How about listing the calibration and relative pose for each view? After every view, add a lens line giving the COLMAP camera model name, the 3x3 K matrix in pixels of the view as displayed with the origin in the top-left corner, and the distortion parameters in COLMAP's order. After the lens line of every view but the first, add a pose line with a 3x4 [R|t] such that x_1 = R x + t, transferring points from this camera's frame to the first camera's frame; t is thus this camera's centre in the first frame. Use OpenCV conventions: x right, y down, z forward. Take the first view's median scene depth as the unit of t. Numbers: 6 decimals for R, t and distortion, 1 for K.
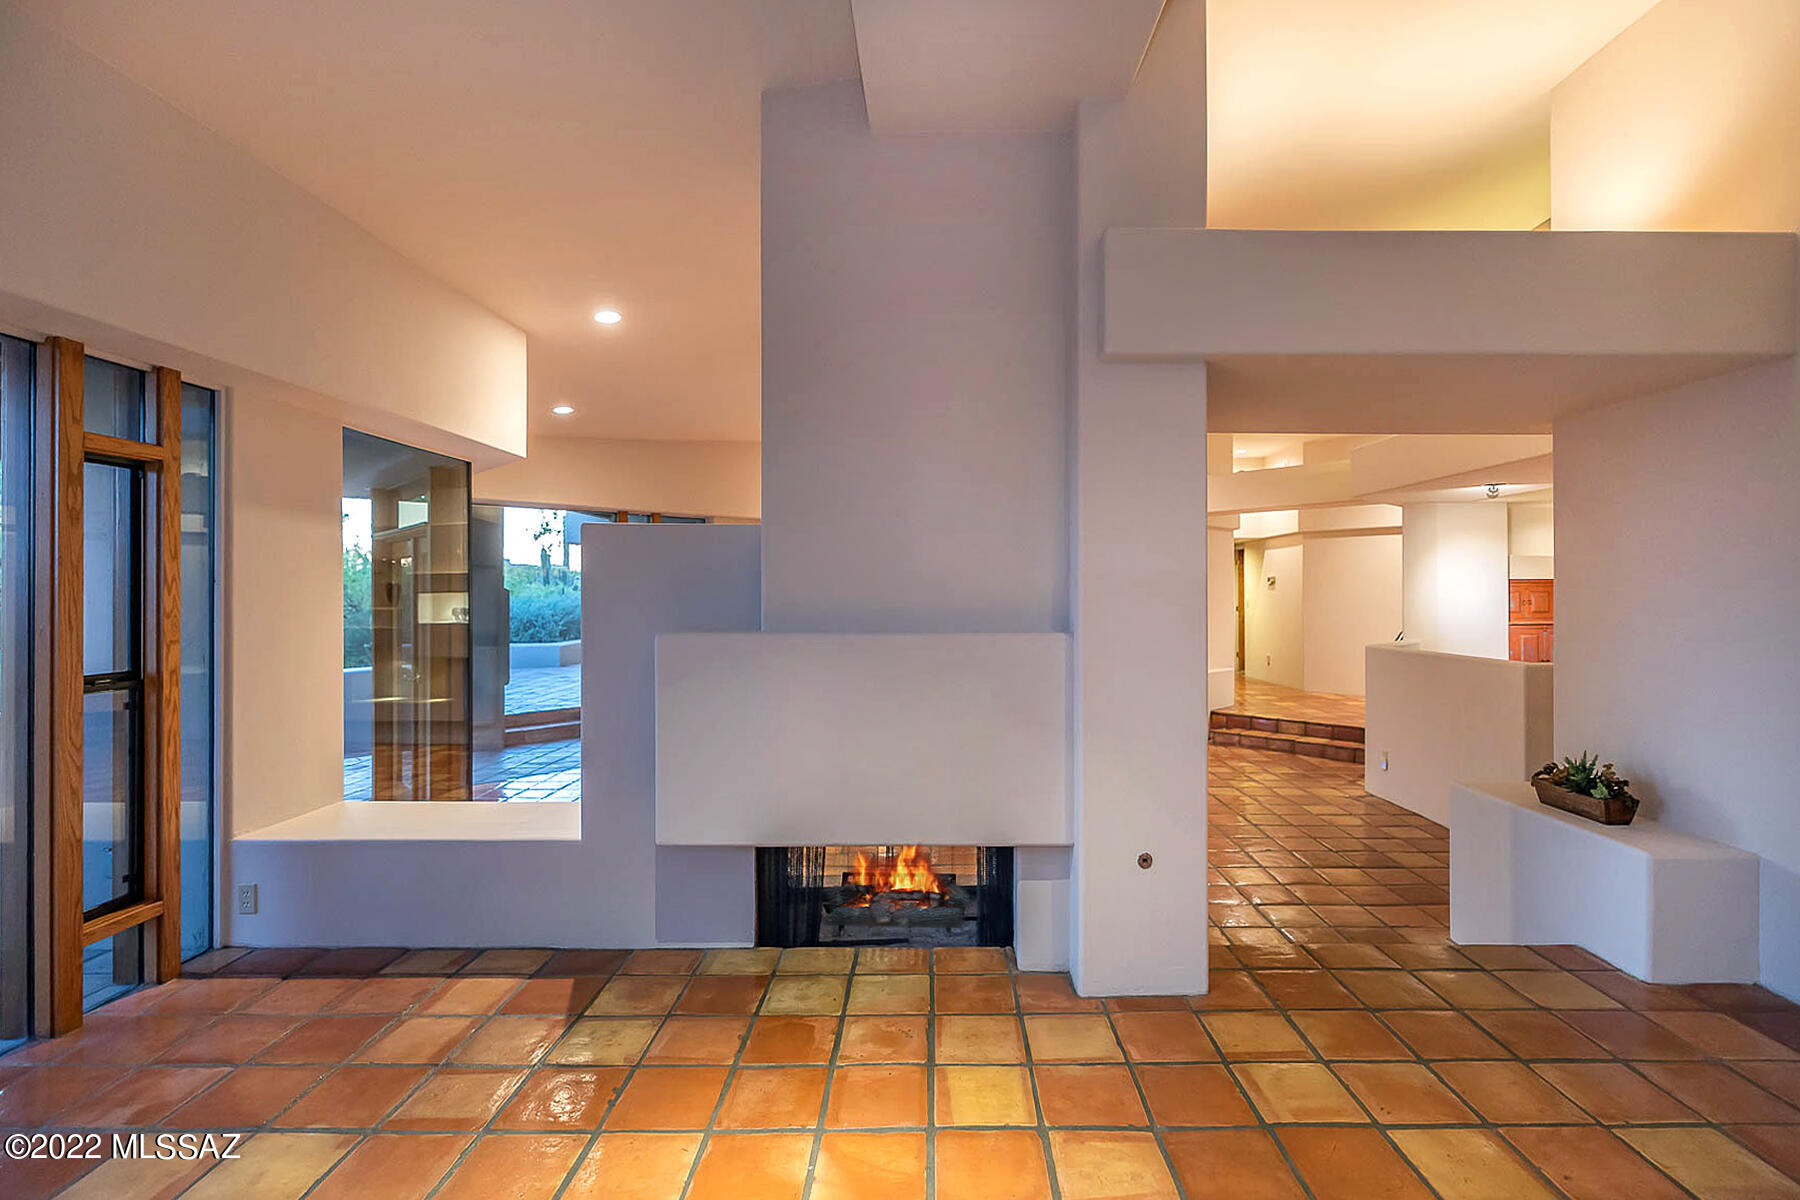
lens RADIAL K [[893.7, 0, 904.7], [0, 893.7, 604.8], [0, 0, 1]] dist [0.004854, -0.000387]
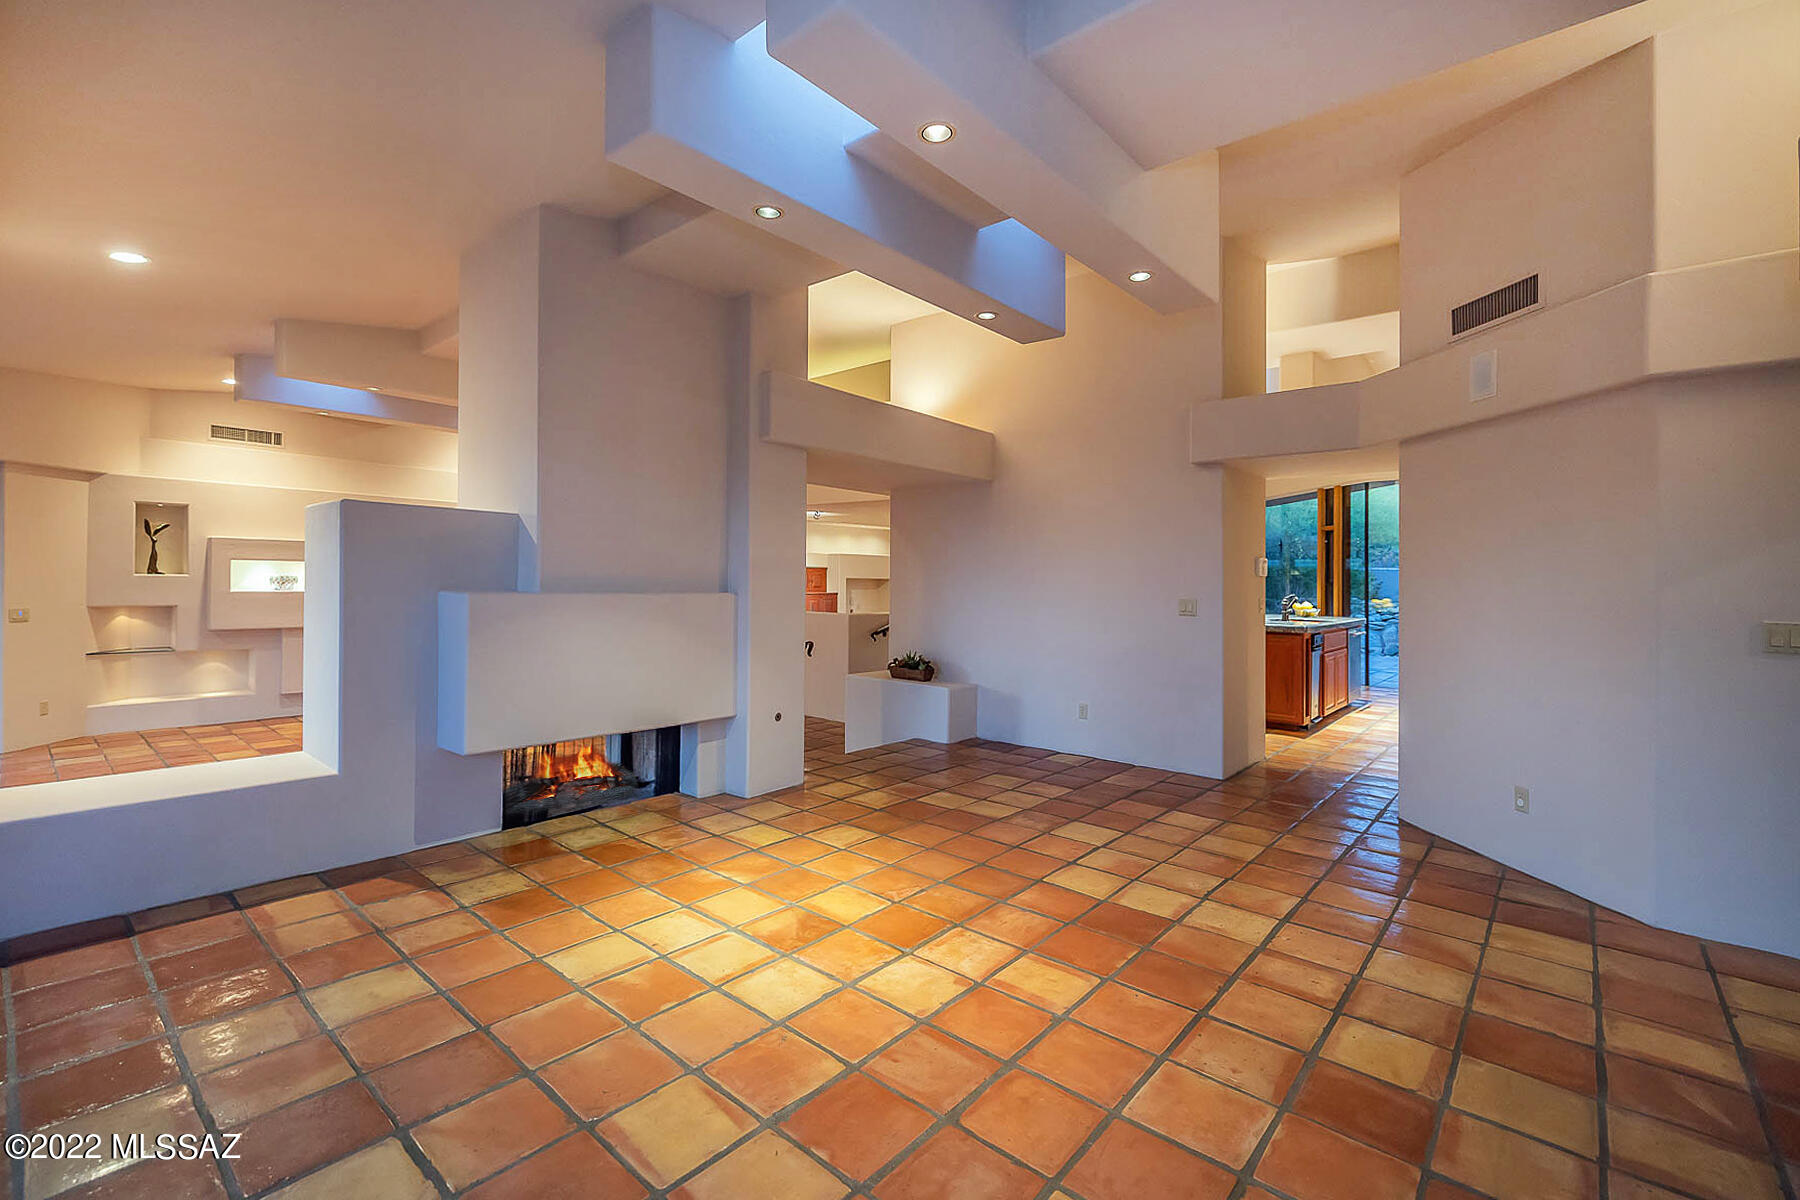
lens RADIAL K [[780.1, 0, 898.3], [0, 780.1, 593.4], [0, 0, 1]] dist [0.004304, 0.000556]
pose [[0.656113, 0.006420, 0.754636, -0.722209], [-0.009676, 0.999953, -0.000095, 0.027688], [-0.754601, -0.007239, 0.656144, -0.219885]]
